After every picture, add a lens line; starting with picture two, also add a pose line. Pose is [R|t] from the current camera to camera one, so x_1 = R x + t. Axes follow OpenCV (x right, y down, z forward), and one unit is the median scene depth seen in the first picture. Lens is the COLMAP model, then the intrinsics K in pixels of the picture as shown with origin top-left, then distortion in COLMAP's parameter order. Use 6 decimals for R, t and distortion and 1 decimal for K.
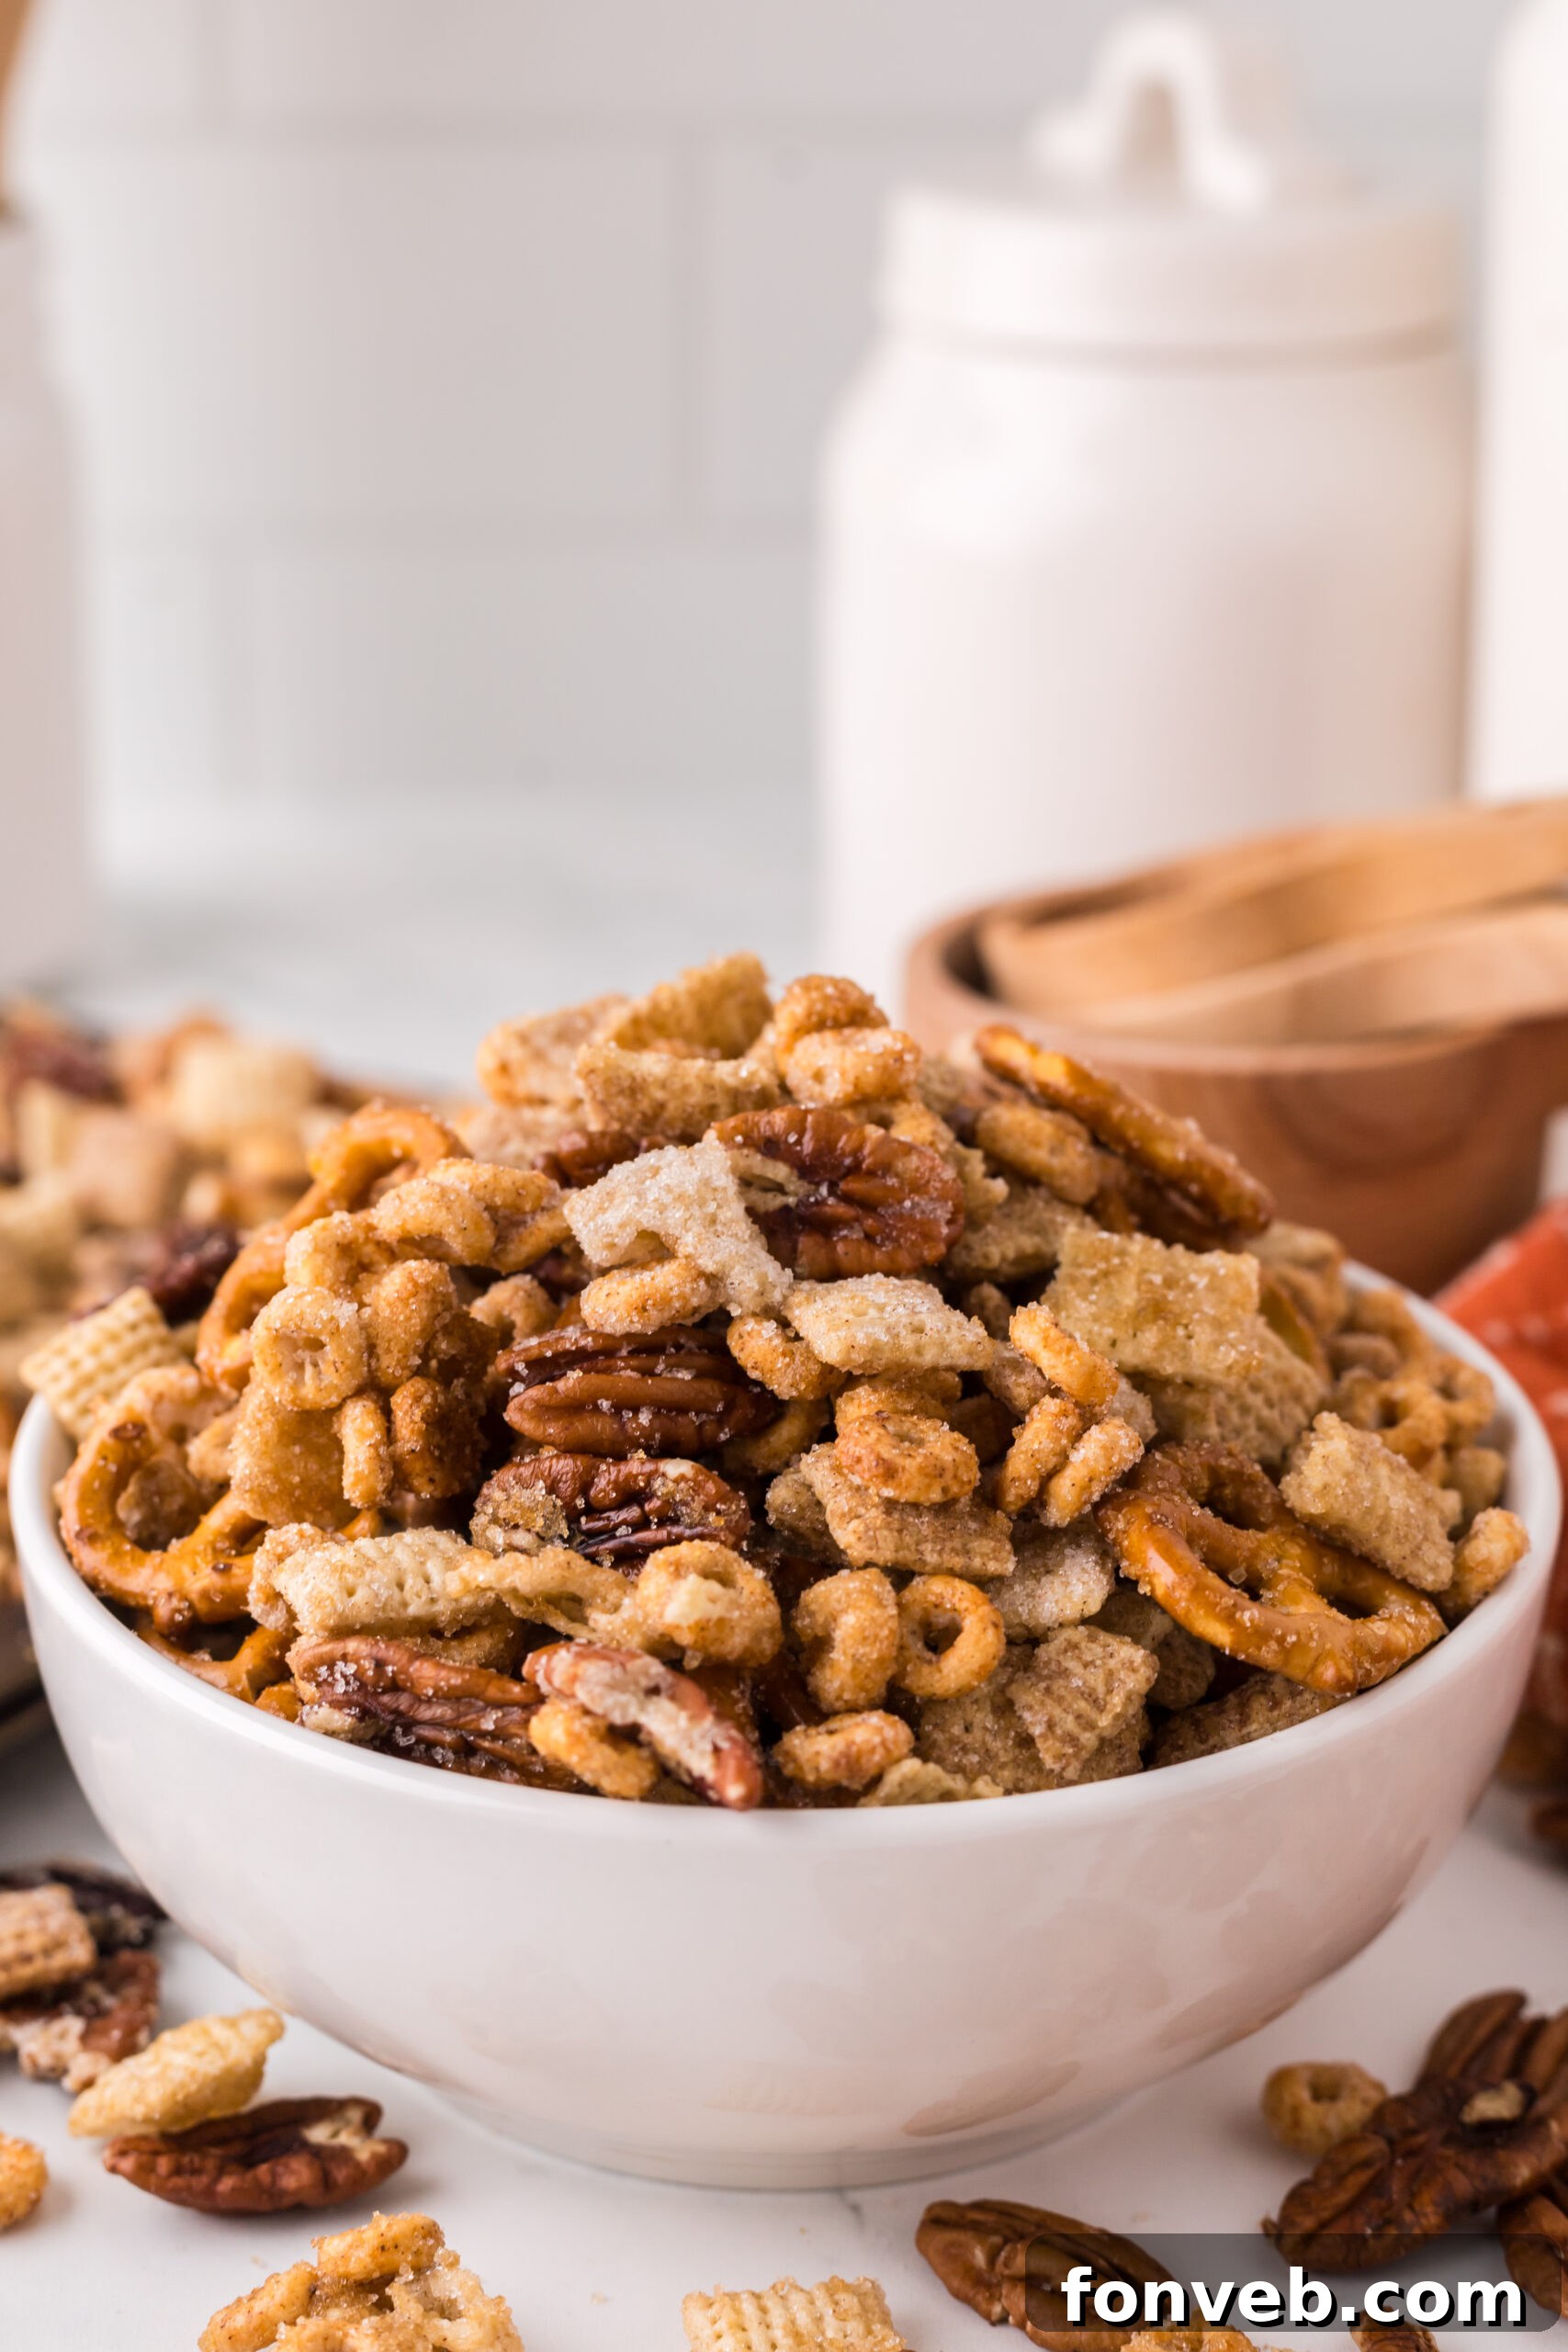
lens RADIAL K [[4330.5, 0, 713.4], [0, 4330.5, 1038.2], [0, 0, 1]] dist [-0.012278, 0.212386]
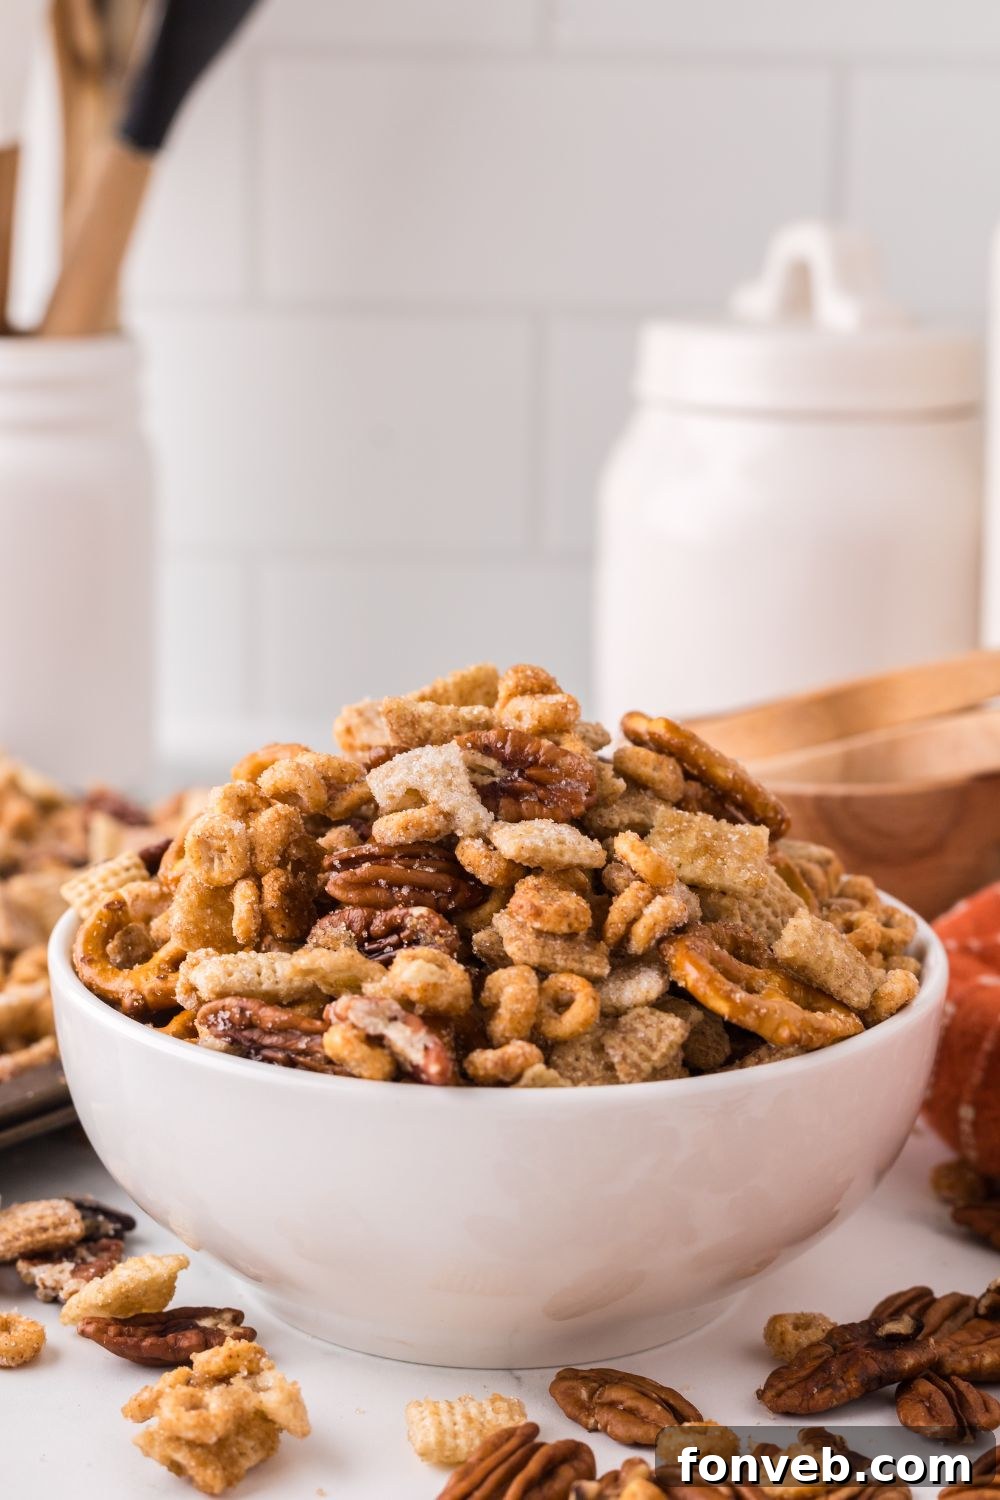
lens RADIAL K [[2922.4, 0, 500.9], [0, 2922.4, 638.6], [0, 0, 1]] dist [0.032422, -0.091396]
pose [[0.998541, 0.025632, -0.047520, 0.075946], [-0.032210, 0.989157, -0.143285, 0.154166], [0.043332, 0.144607, 0.988540, -0.179188]]
